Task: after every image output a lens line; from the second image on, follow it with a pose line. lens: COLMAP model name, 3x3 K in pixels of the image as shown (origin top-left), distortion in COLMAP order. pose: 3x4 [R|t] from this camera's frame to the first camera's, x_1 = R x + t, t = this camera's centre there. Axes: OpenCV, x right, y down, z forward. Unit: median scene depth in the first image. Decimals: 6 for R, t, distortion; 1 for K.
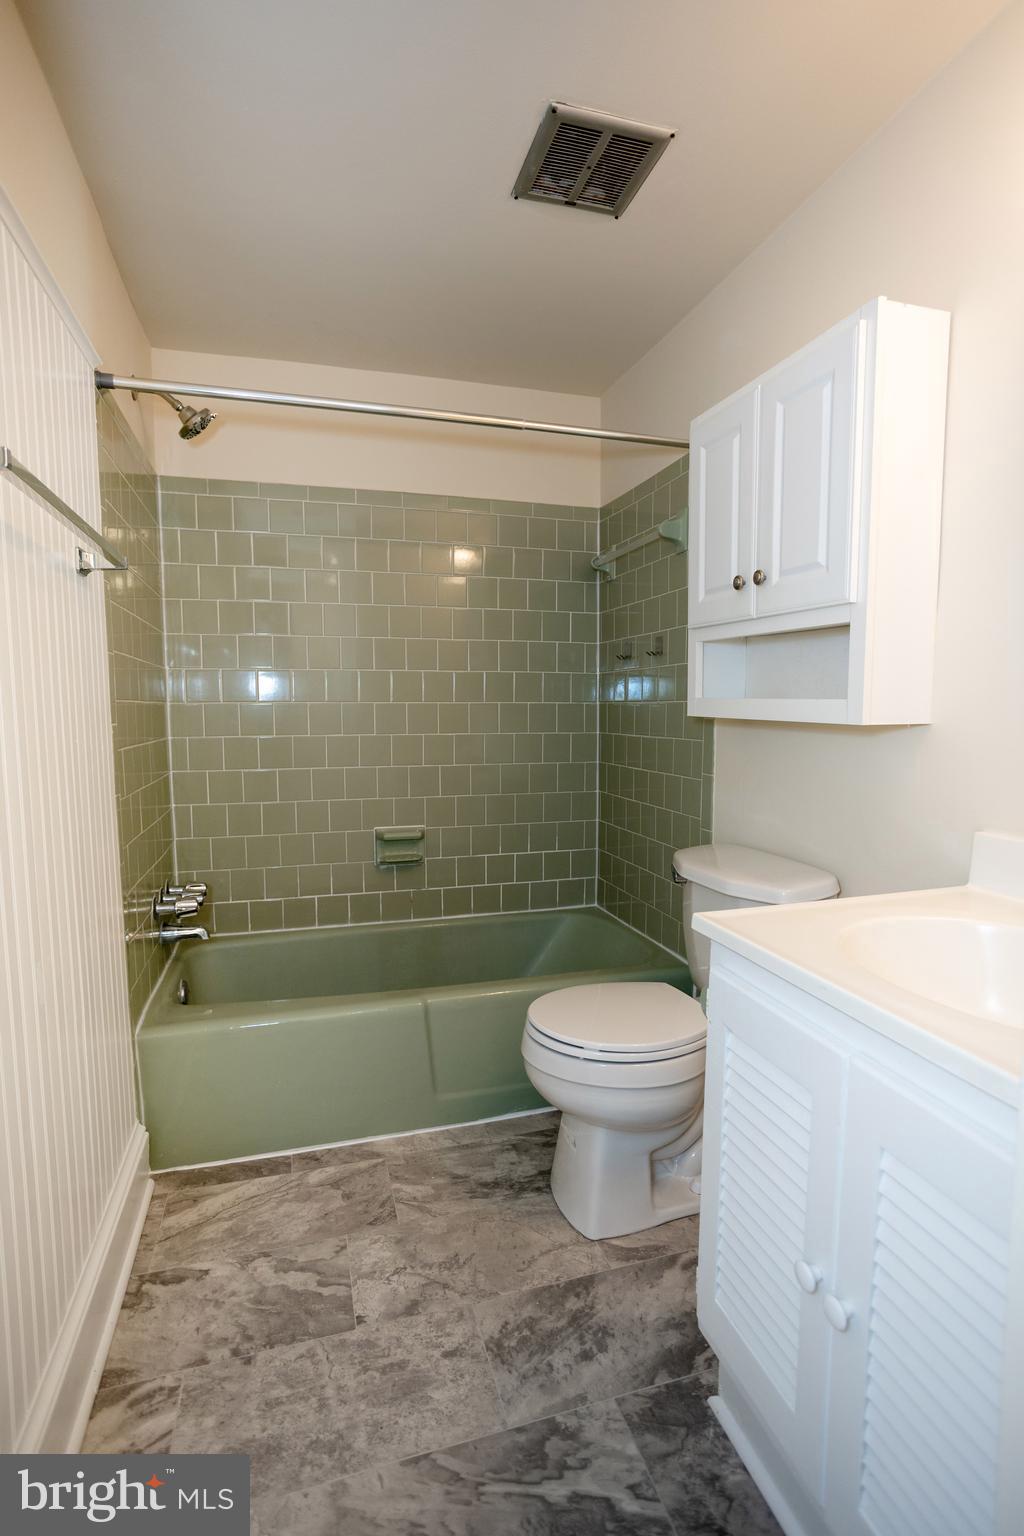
lens RADIAL K [[738.4, 0, 500.9], [0, 738.4, 771.6], [0, 0, 1]] dist [-0.043338, 0.028587]
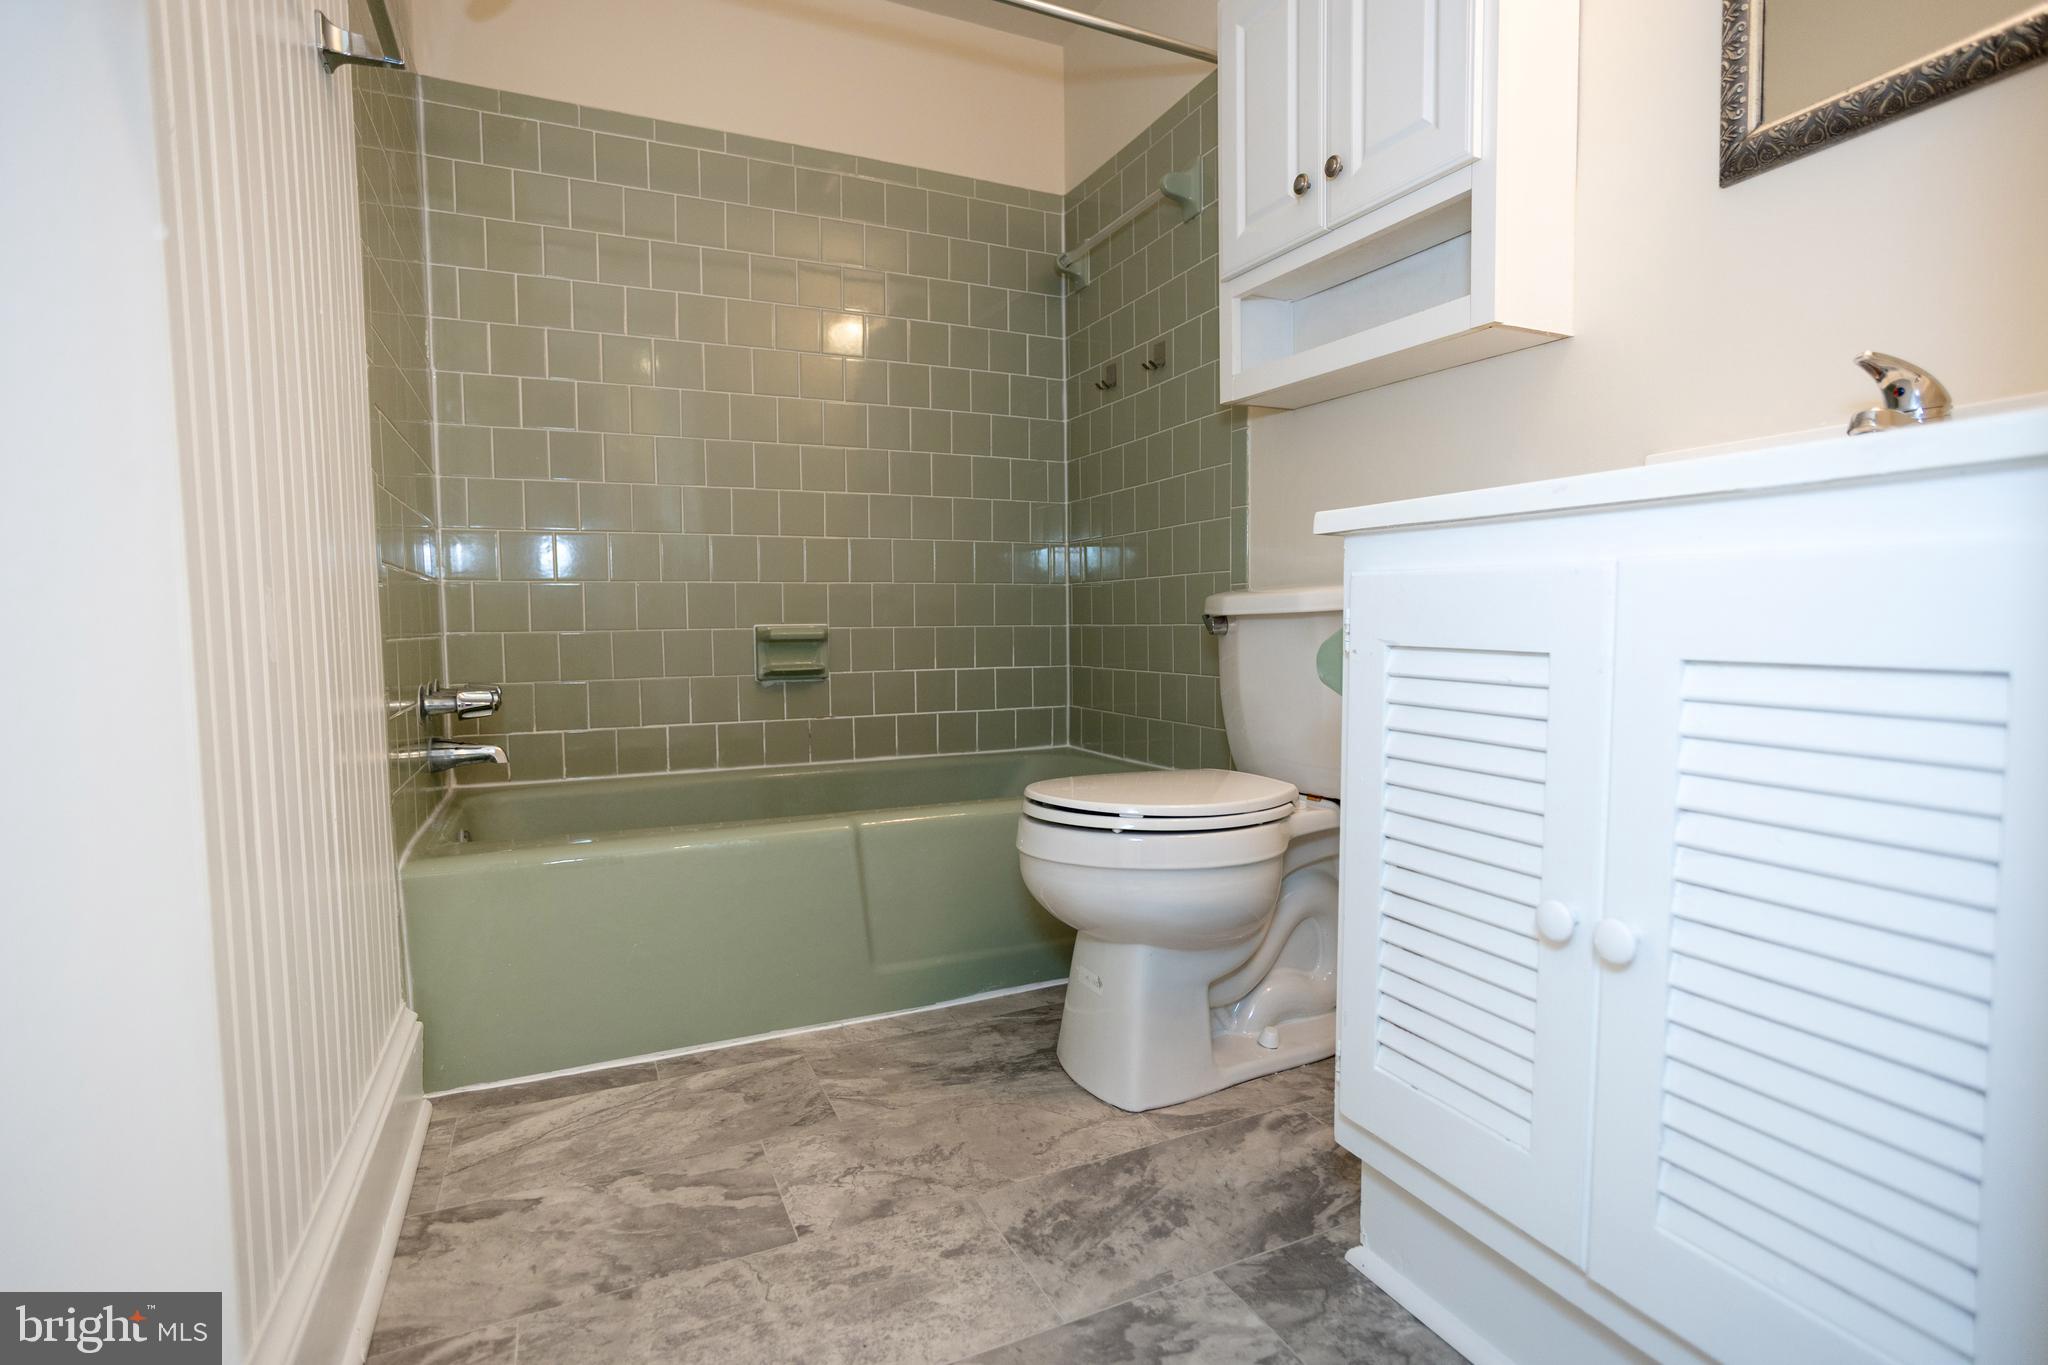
lens RADIAL K [[996.3, 0, 1026.5], [0, 996.3, 674.5], [0, 0, 1]] dist [-0.045291, 0.030415]
pose [[0.987774, -0.016702, 0.154995, -0.116405], [0.022181, 0.999186, -0.033686, 0.279878], [-0.154306, 0.036712, 0.987341, 0.095893]]
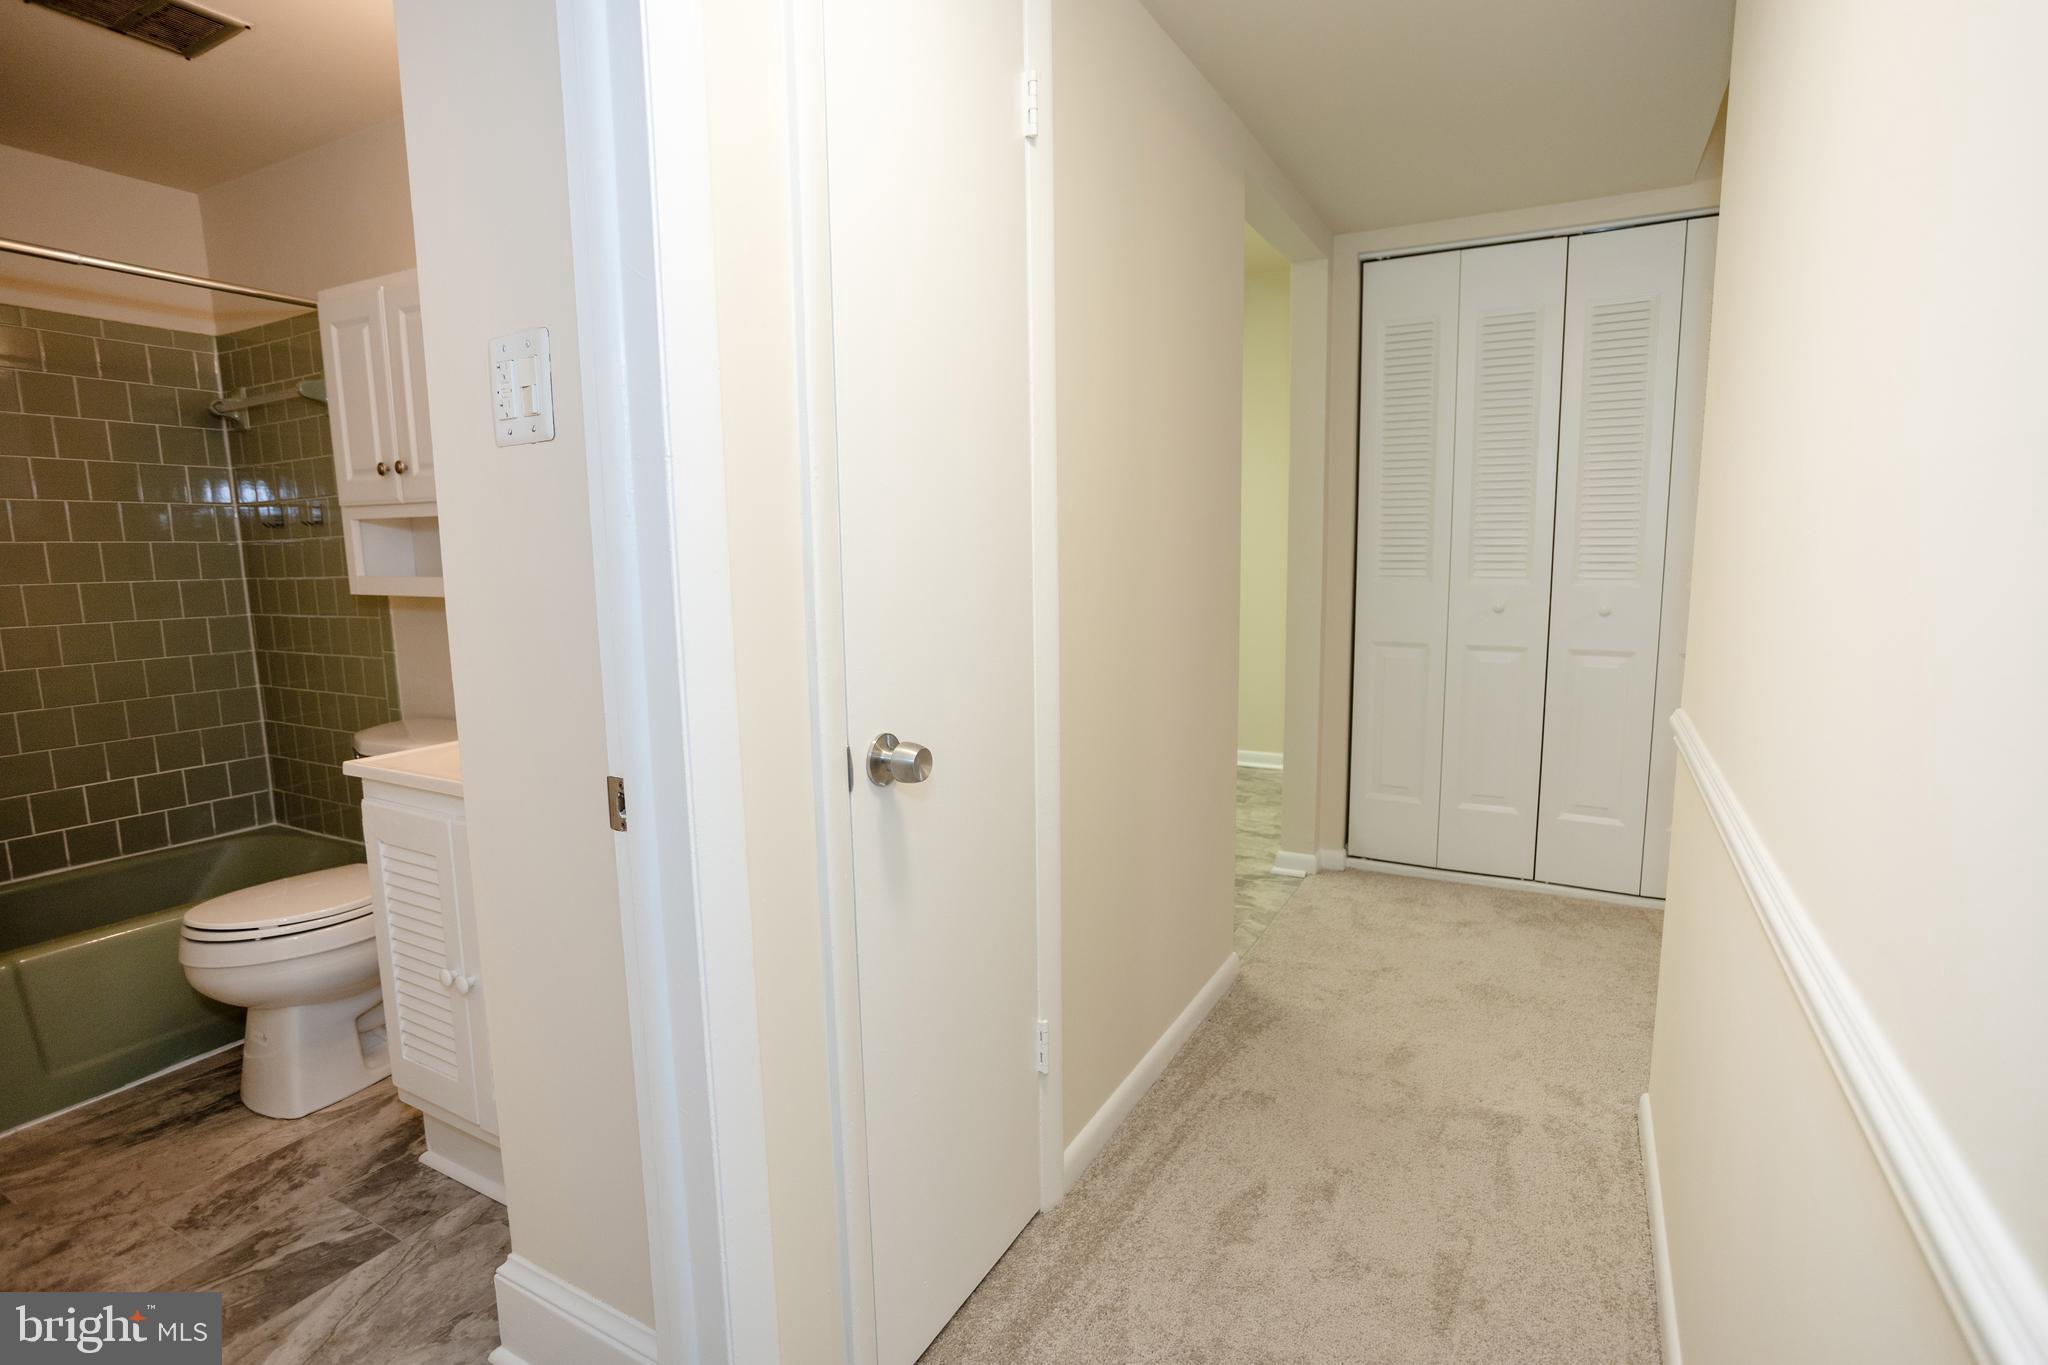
lens RADIAL K [[987.9, 0, 1045.0], [0, 987.9, 678.9], [0, 0, 1]] dist [-0.043894, 0.019775]
pose [[0.697379, -0.105792, 0.708852, -0.039644], [0.079229, 0.994363, 0.070457, 0.024485], [-0.712310, 0.007027, 0.701830, -0.727831]]
